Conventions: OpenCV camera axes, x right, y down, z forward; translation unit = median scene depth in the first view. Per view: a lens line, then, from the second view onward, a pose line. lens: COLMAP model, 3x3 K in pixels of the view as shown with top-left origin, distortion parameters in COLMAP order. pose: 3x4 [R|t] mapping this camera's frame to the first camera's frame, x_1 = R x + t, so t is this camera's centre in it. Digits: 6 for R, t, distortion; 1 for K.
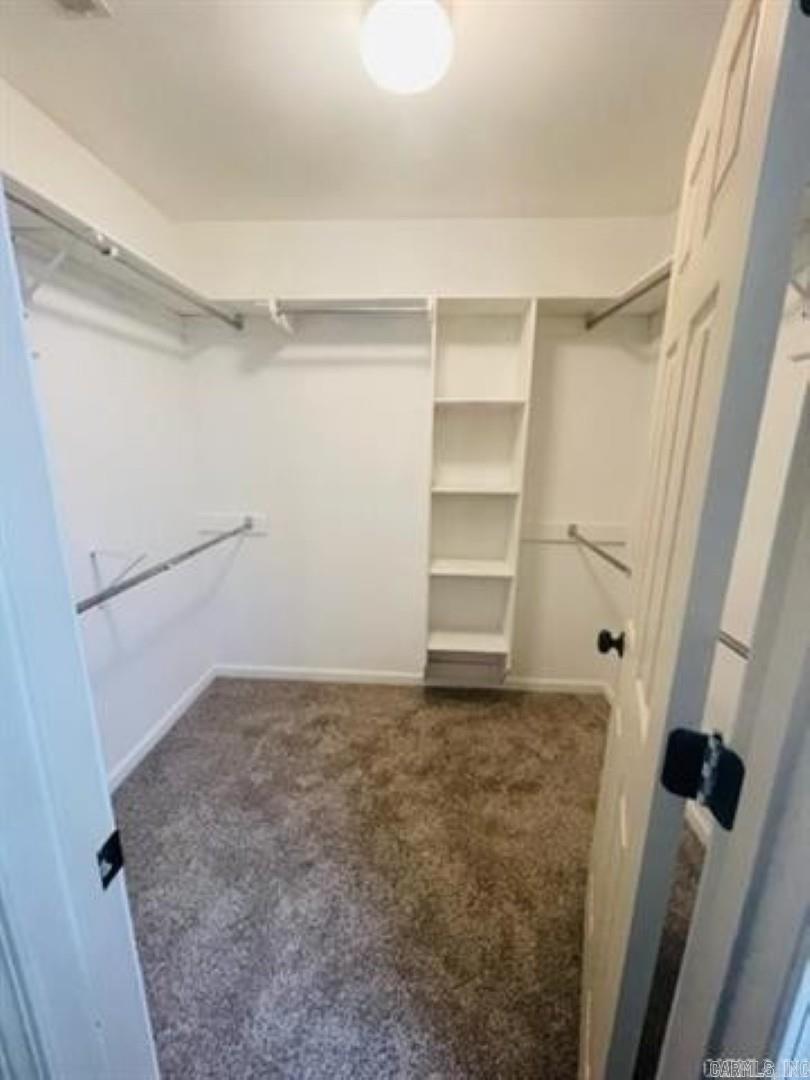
lens RADIAL K [[436.4, 0, 405.0], [0, 436.4, 536.9], [0, 0, 1]] dist [-0.001774, 0.000589]
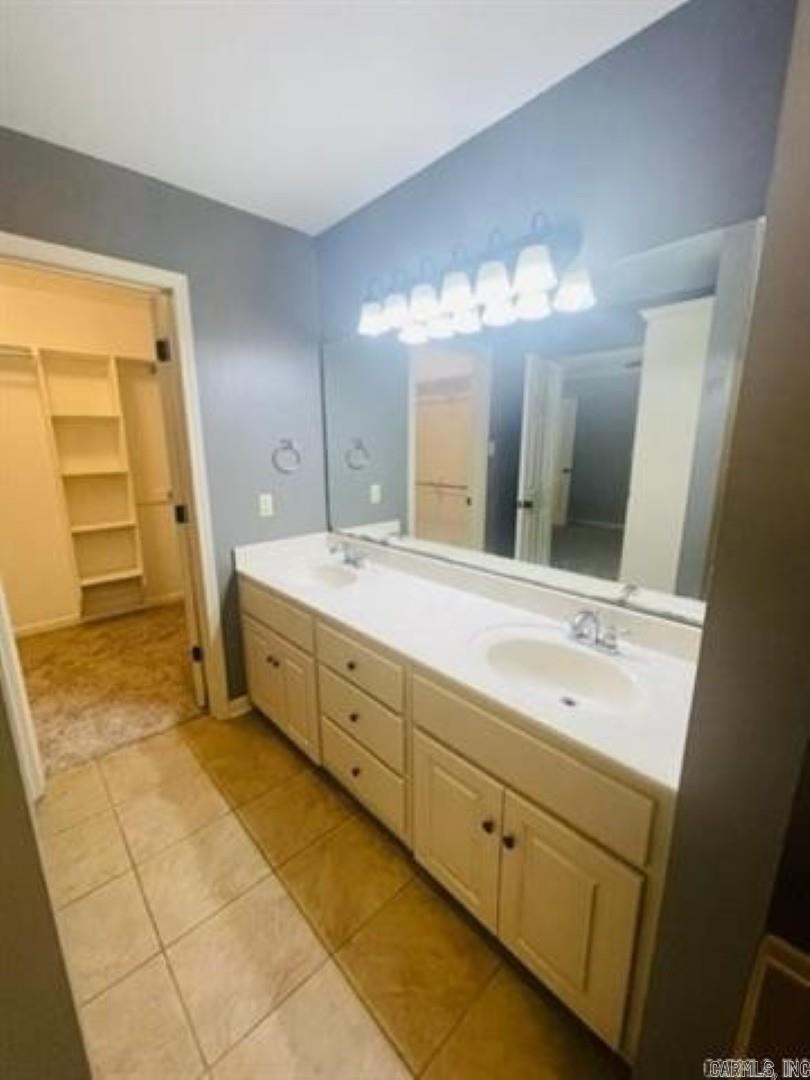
lens RADIAL K [[436.4, 0, 405.0], [0, 436.4, 536.9], [0, 0, 1]] dist [-0.001774, 0.000589]
pose [[0.686383, -0.175849, 0.705660, -0.217224], [0.180334, 0.981175, 0.069100, 0.209468], [-0.704527, 0.079826, 0.705173, -0.846065]]
